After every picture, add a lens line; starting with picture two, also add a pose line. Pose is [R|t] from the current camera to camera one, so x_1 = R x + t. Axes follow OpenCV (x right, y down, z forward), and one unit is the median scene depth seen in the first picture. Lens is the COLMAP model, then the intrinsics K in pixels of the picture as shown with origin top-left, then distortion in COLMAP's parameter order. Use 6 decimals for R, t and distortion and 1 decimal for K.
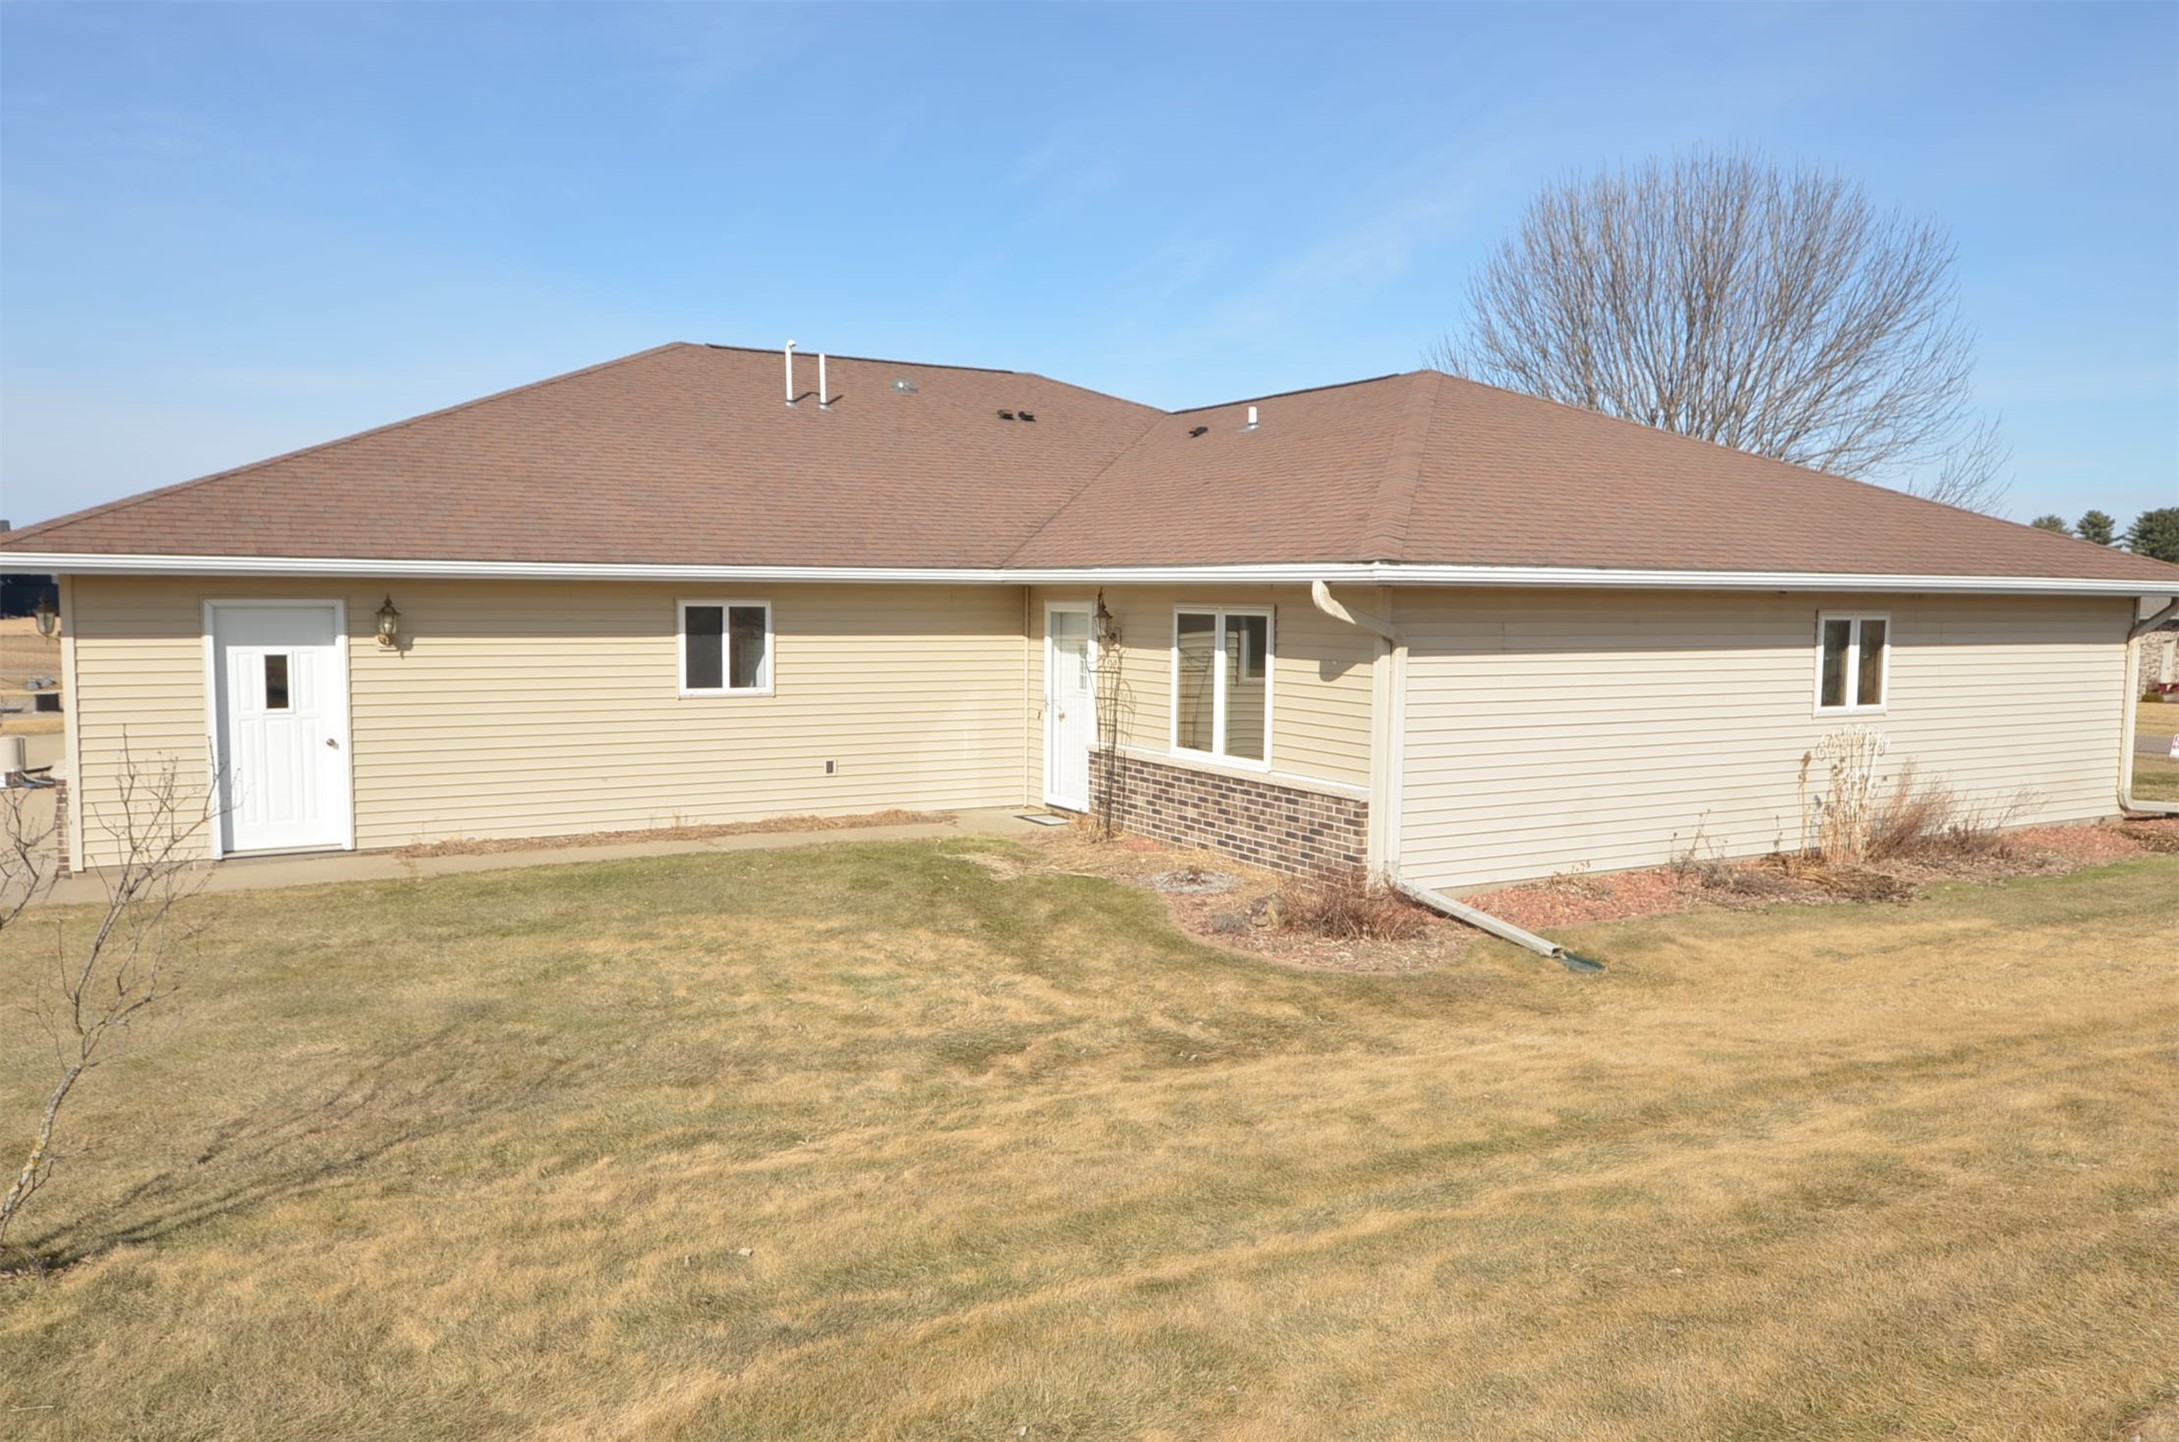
lens RADIAL K [[1547.5, 0, 1043.3], [0, 1547.5, 723.8], [0, 0, 1]] dist [-0.050803, -0.000163]
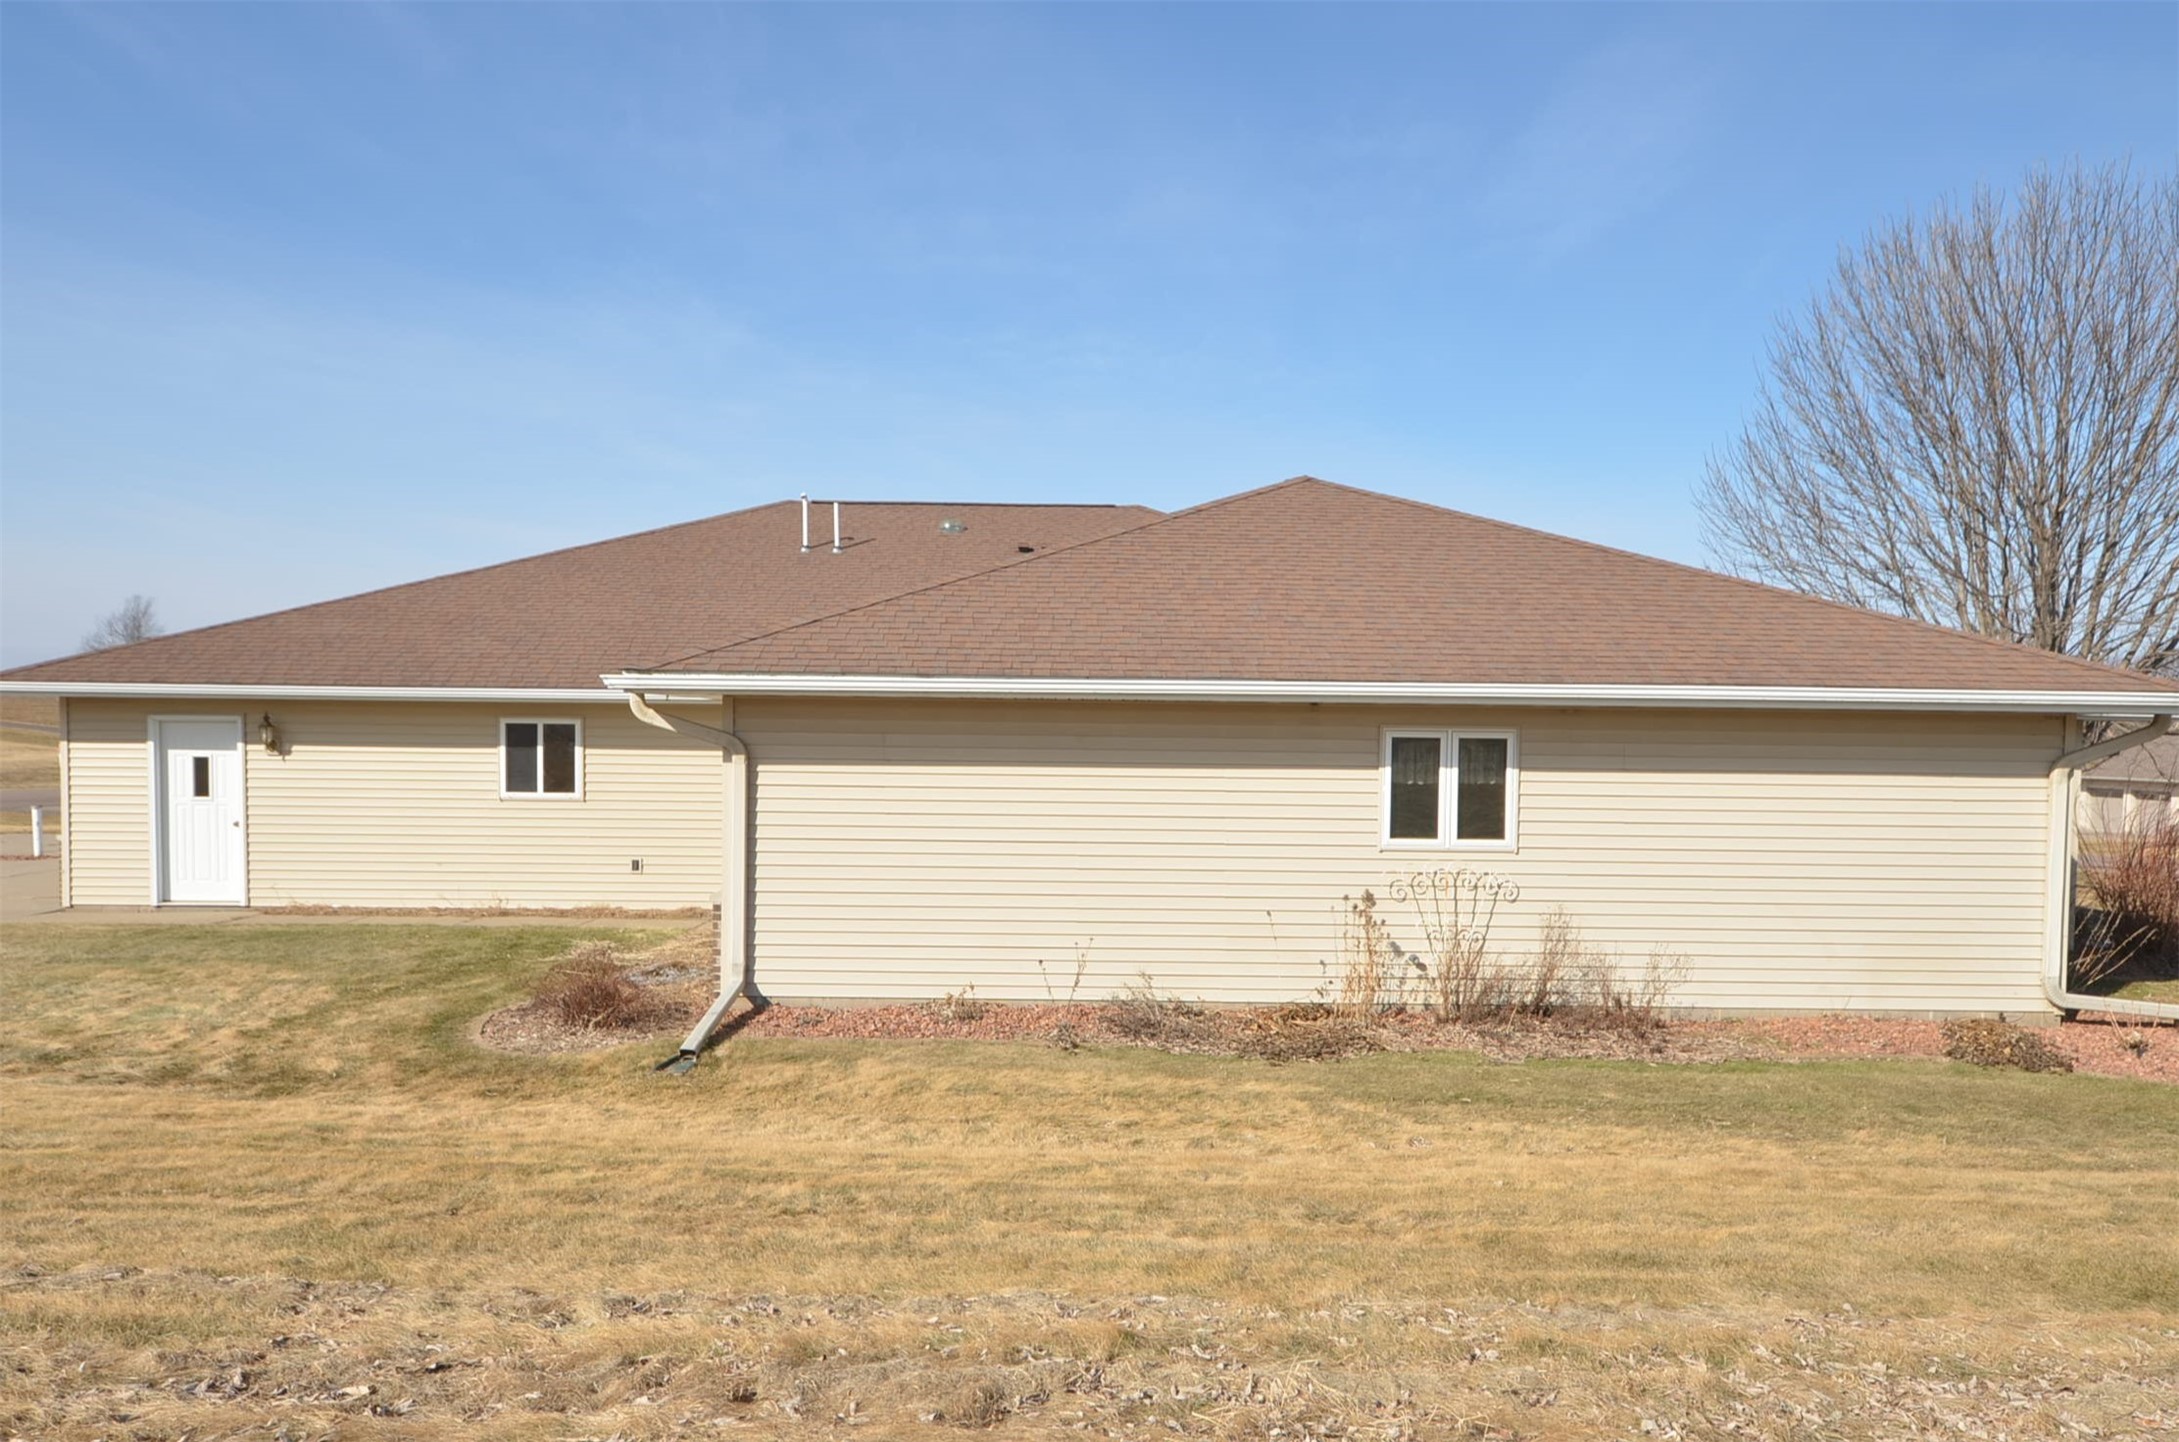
lens RADIAL K [[1547.5, 0, 1043.3], [0, 1547.5, 723.8], [0, 0, 1]] dist [-0.050803, -0.000163]
pose [[0.889844, 0.000832, -0.456265, 0.721748], [-0.039685, 0.996350, -0.075579, -0.001864], [0.454537, 0.085360, 0.886629, 0.135440]]
